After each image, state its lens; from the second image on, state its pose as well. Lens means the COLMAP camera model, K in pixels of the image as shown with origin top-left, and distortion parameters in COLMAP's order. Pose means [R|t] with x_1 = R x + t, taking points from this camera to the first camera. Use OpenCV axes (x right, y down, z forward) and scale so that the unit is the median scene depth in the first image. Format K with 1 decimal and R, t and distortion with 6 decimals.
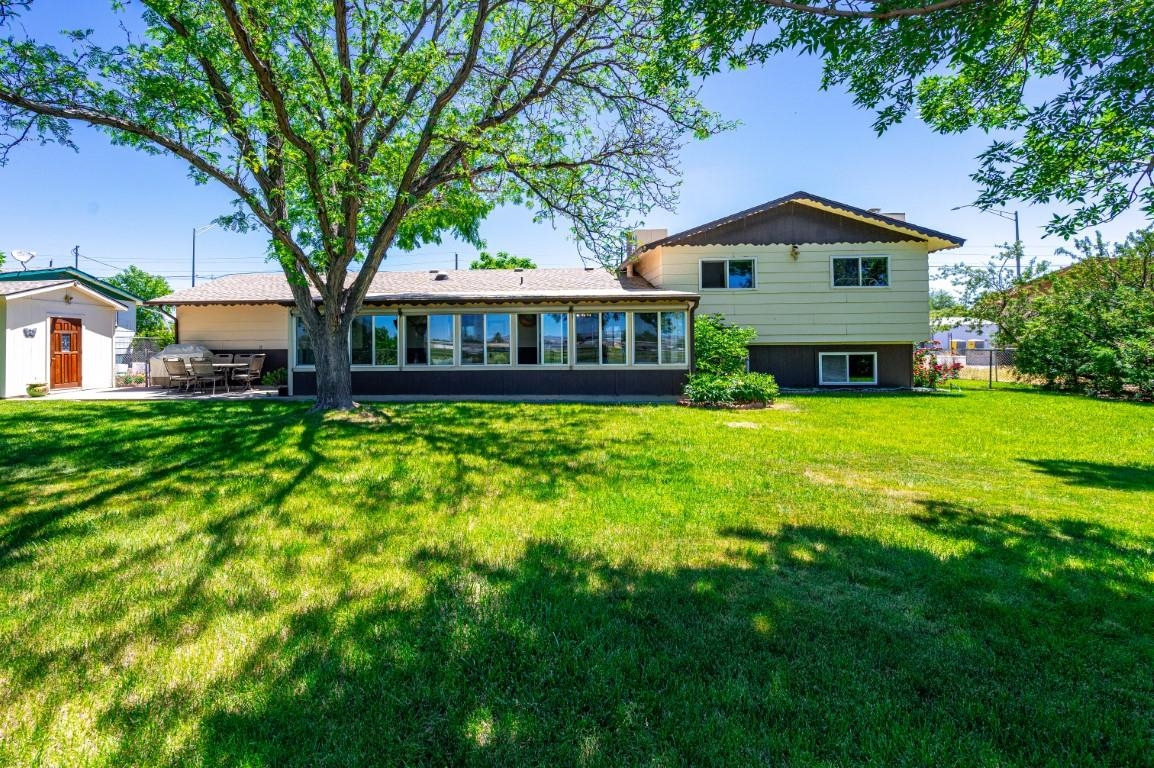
lens RADIAL K [[461.8, 0, 567.3], [0, 461.8, 342.0], [0, 0, 1]] dist [-0.002659, -0.000267]
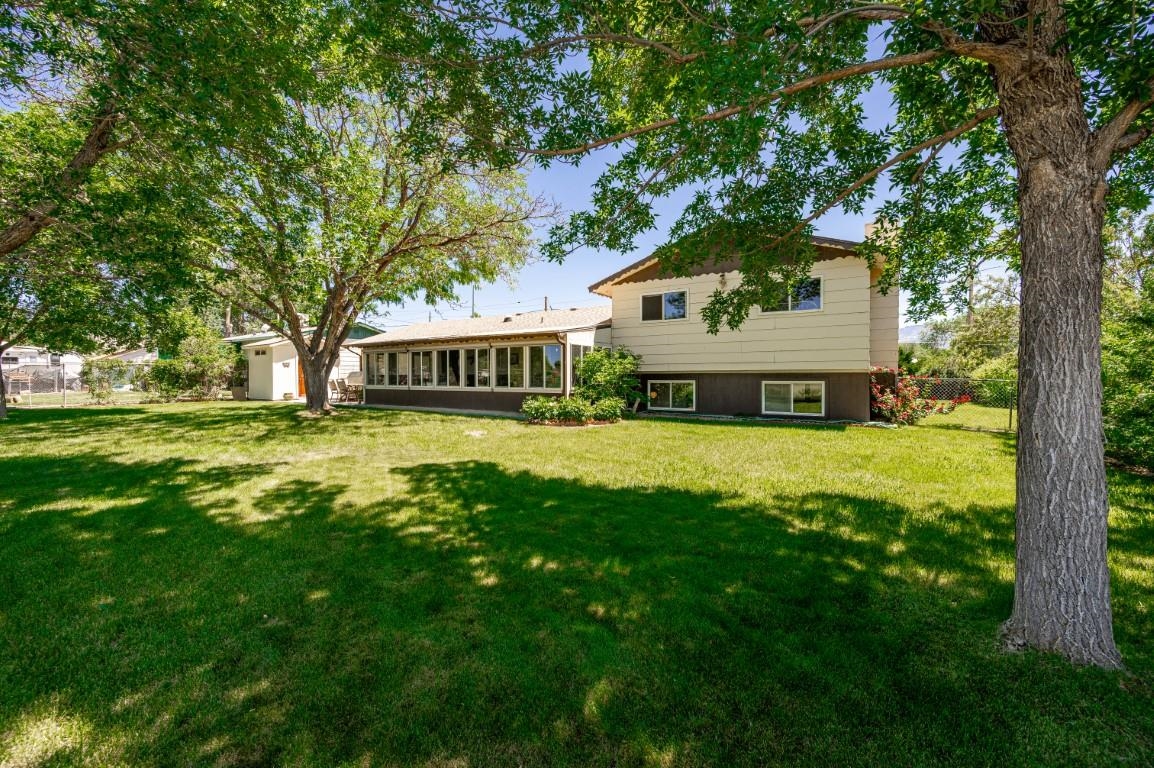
lens RADIAL K [[461.8, 0, 573.0], [0, 461.8, 380.6], [0, 0, 1]] dist [-0.002659, -0.000267]
pose [[0.882189, 0.011401, -0.470757, 0.749224], [0.001746, 0.999621, 0.027480, -0.006224], [0.470891, -0.025064, 0.881835, -0.048611]]
